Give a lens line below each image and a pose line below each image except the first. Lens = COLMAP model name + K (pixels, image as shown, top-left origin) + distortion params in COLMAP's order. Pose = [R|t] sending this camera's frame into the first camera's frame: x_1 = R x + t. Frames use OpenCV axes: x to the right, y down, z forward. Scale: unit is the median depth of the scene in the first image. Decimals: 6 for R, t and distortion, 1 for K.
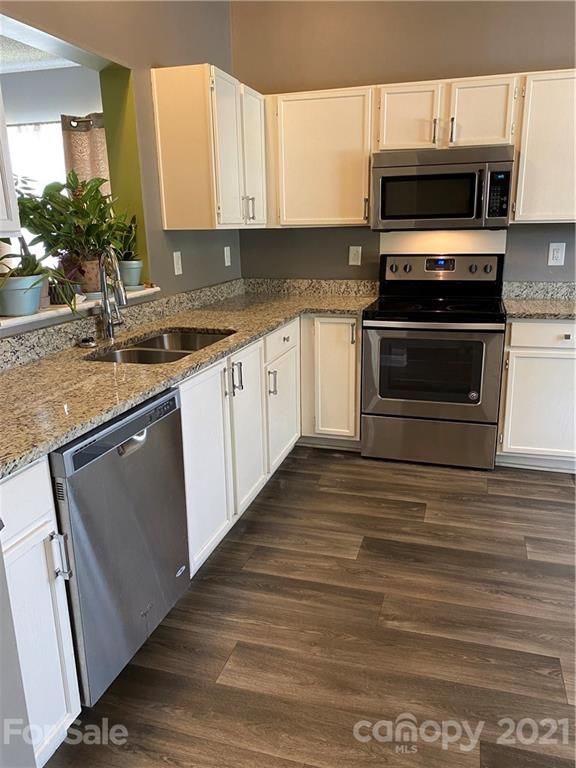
lens RADIAL K [[591.6, 0, 295.1], [0, 591.6, 384.1], [0, 0, 1]] dist [0.060476, -0.048598]
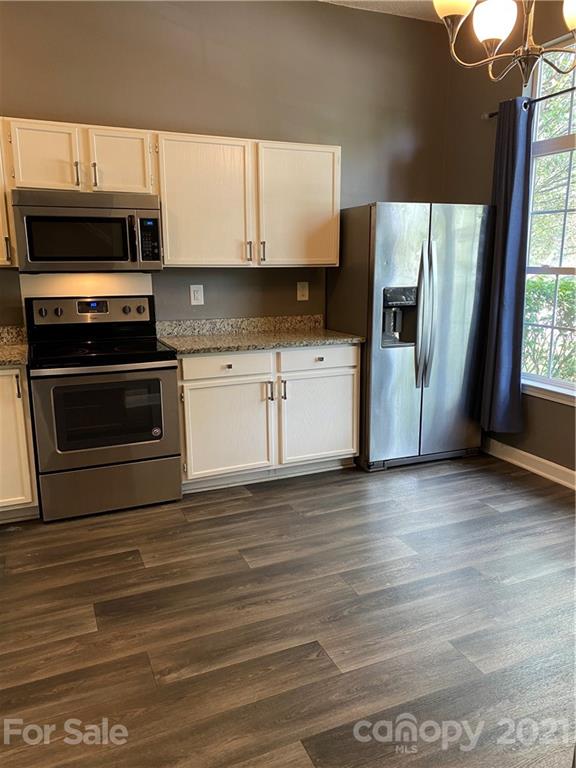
lens RADIAL K [[591.6, 0, 292.6], [0, 591.6, 383.2], [0, 0, 1]] dist [0.060476, -0.048598]
pose [[0.768692, -0.118129, 0.628616, -0.157686], [0.161349, 0.986826, -0.011859, -0.014249], [-0.618934, 0.110543, 0.777625, 0.053721]]
